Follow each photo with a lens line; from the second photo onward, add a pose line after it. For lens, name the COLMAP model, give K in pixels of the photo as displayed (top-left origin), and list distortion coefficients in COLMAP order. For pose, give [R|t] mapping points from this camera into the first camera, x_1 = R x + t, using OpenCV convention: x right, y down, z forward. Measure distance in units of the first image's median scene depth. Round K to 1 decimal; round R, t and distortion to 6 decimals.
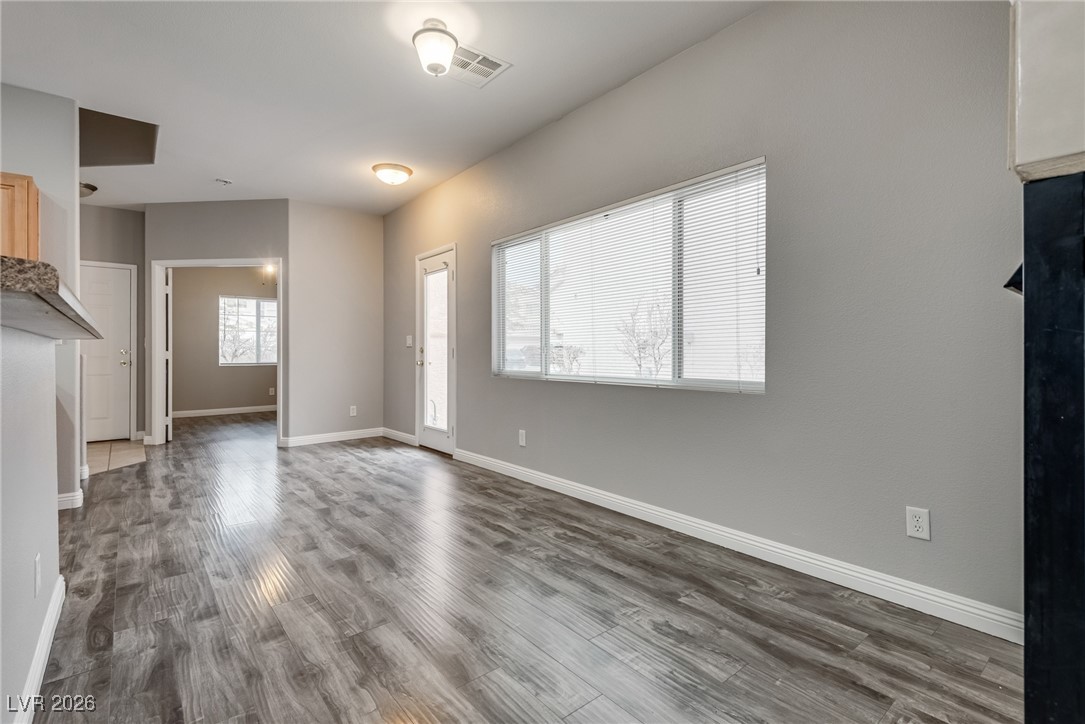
lens RADIAL K [[501.5, 0, 531.9], [0, 501.5, 348.0], [0, 0, 1]] dist [0.024357, -0.011446]
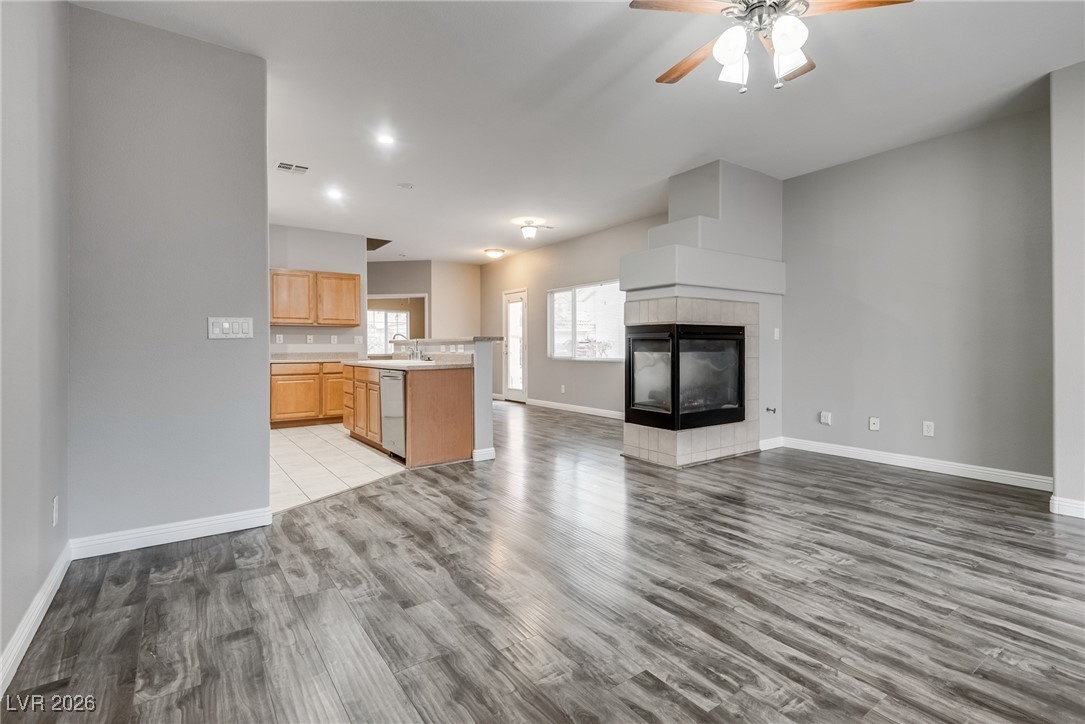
lens RADIAL K [[501.5, 0, 554.0], [0, 501.5, 351.5], [0, 0, 1]] dist [0.024357, -0.011446]
pose [[0.999346, 0.002535, -0.036074, 0.021001], [-0.001854, 0.999820, 0.018901, -0.014520], [0.036115, -0.018822, 0.999170, -1.245550]]
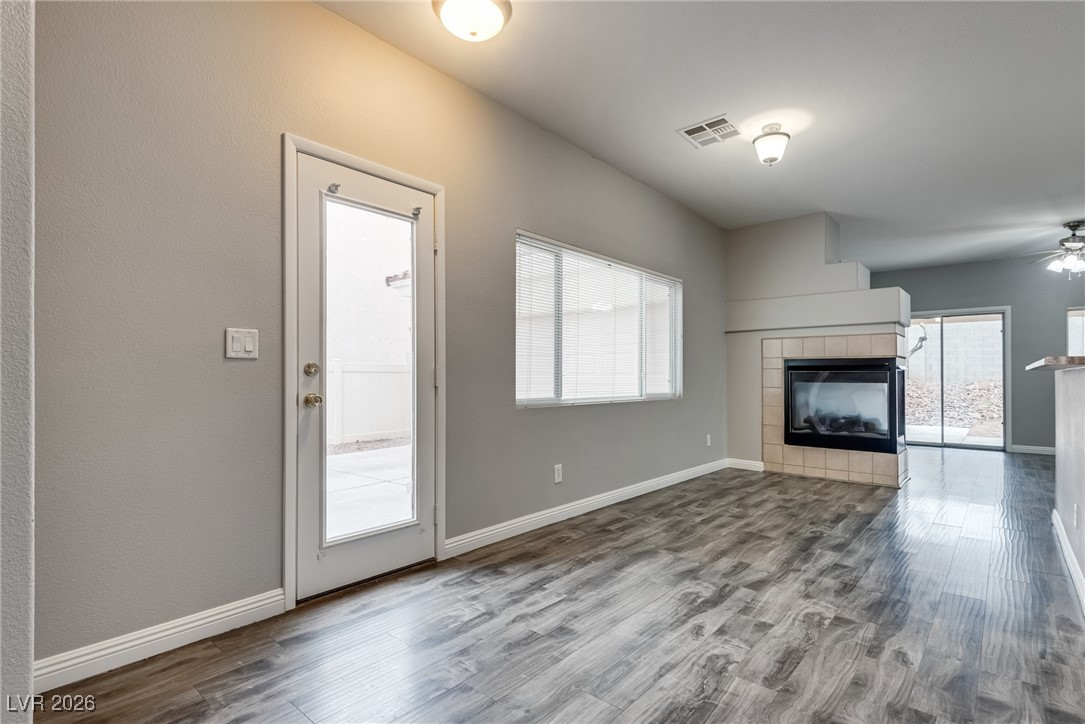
lens RADIAL K [[524.1, 0, 552.2], [0, 524.1, 364.7], [0, 0, 1]] dist [0.008826, -0.007133]
pose [[-0.185138, 0.024676, 0.982403, -1.122486], [-0.013077, 0.999534, -0.027571, 0.016423], [-0.982626, -0.017951, -0.184729, 1.433323]]
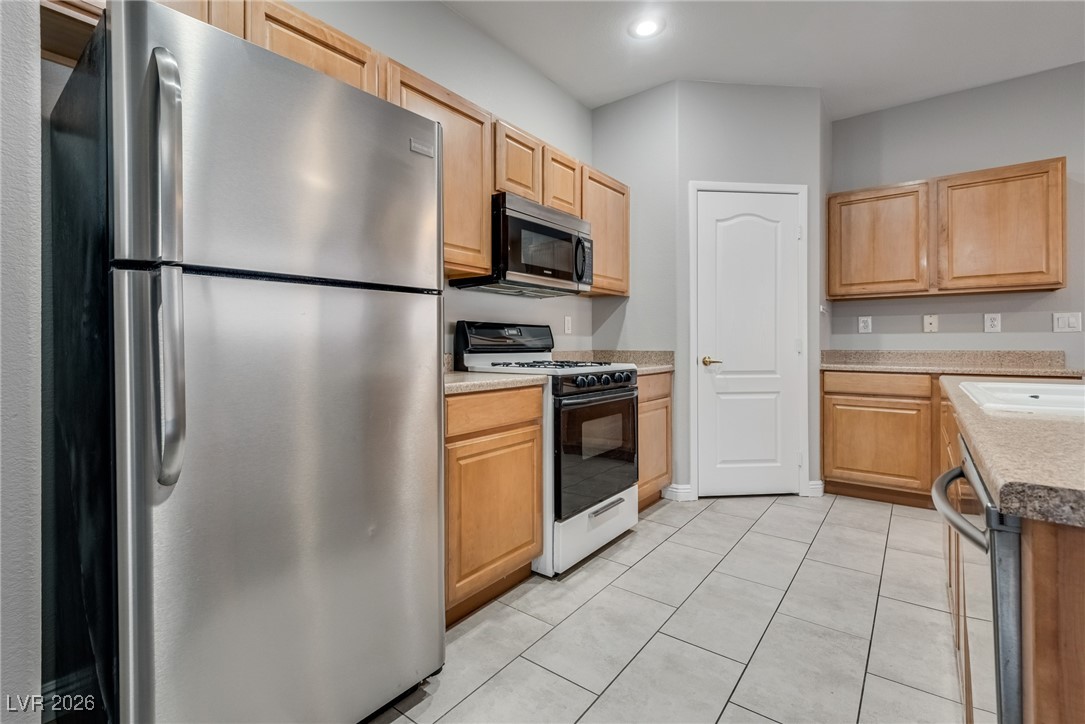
lens RADIAL K [[501.5, 0, 544.4], [0, 501.5, 340.8], [0, 0, 1]] dist [0.024357, -0.011446]
pose [[0.249084, 0.000070, -0.968482, -0.276488], [0.008165, 0.999964, 0.002172, 0.002769], [0.968447, -0.008449, 0.249075, -0.177993]]
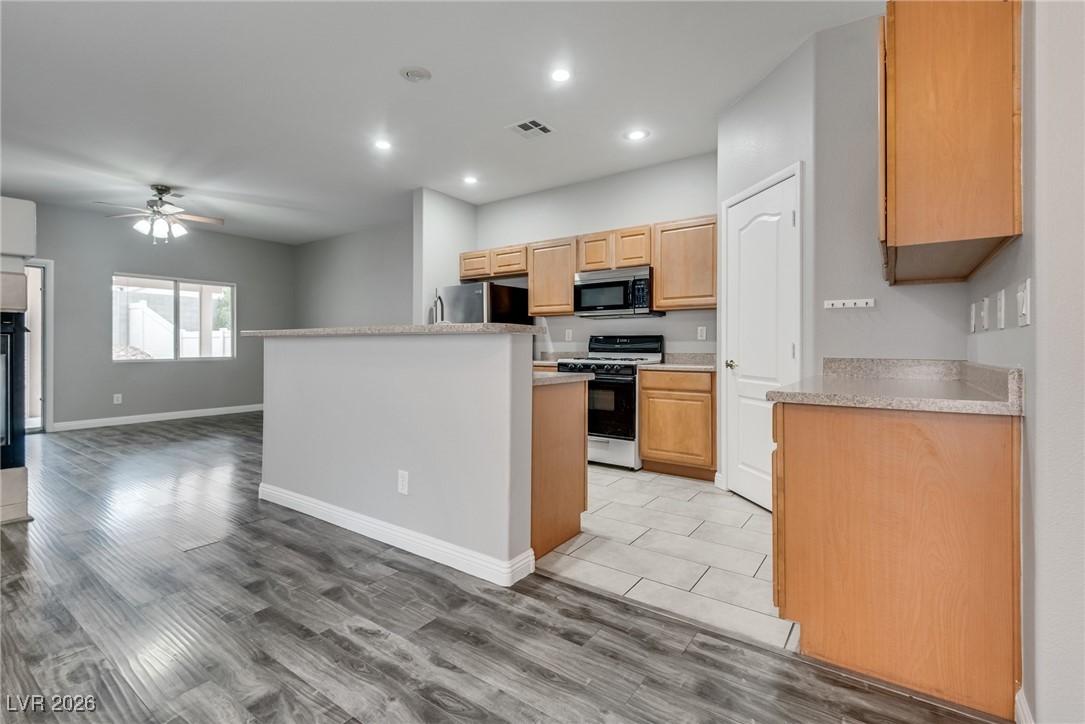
lens RADIAL K [[501.5, 0, 516.2], [0, 501.5, 339.2], [0, 0, 1]] dist [0.024357, -0.011446]
pose [[-0.970955, 0.000860, -0.239262, -0.457780], [0.006368, 0.999732, -0.022247, 0.015506], [0.239179, -0.023124, -0.970700, 1.282935]]
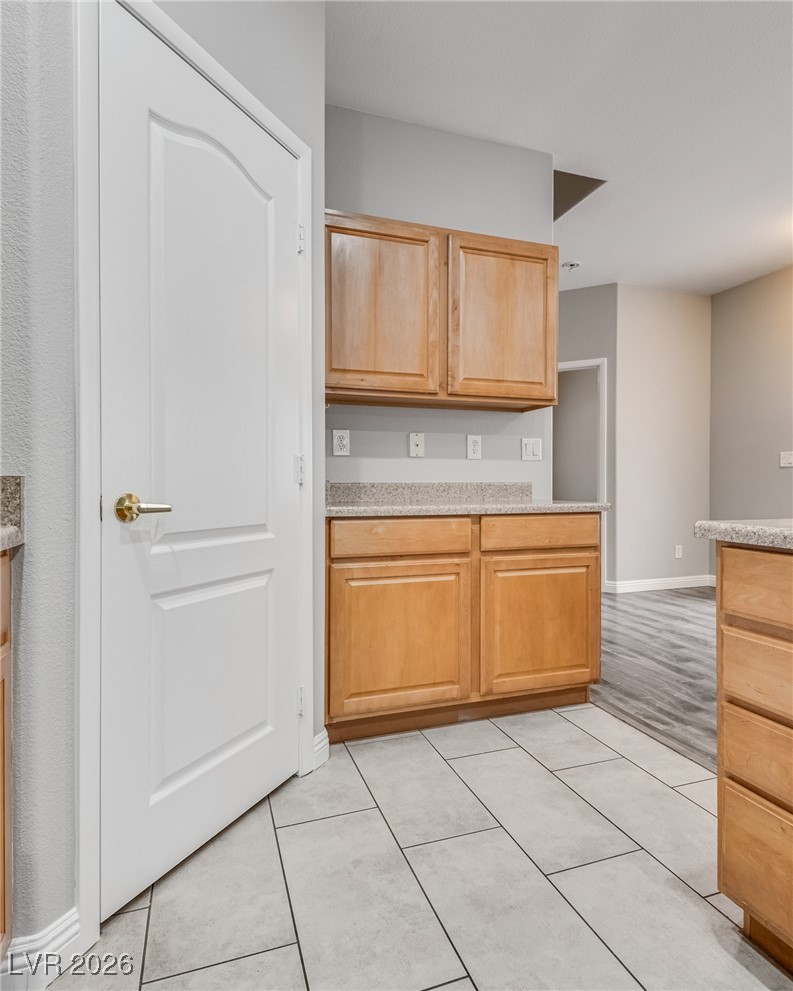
lens RADIAL K [[546.1, 0, 388.4], [0, 546.1, 486.2], [0, 0, 1]] dist [0.016702, -0.009060]
pose [[0.938611, 0.001360, -0.344976, -0.853606], [0.001609, 0.999964, 0.008318, 0.029514], [0.344975, -0.008363, 0.938575, 0.088630]]
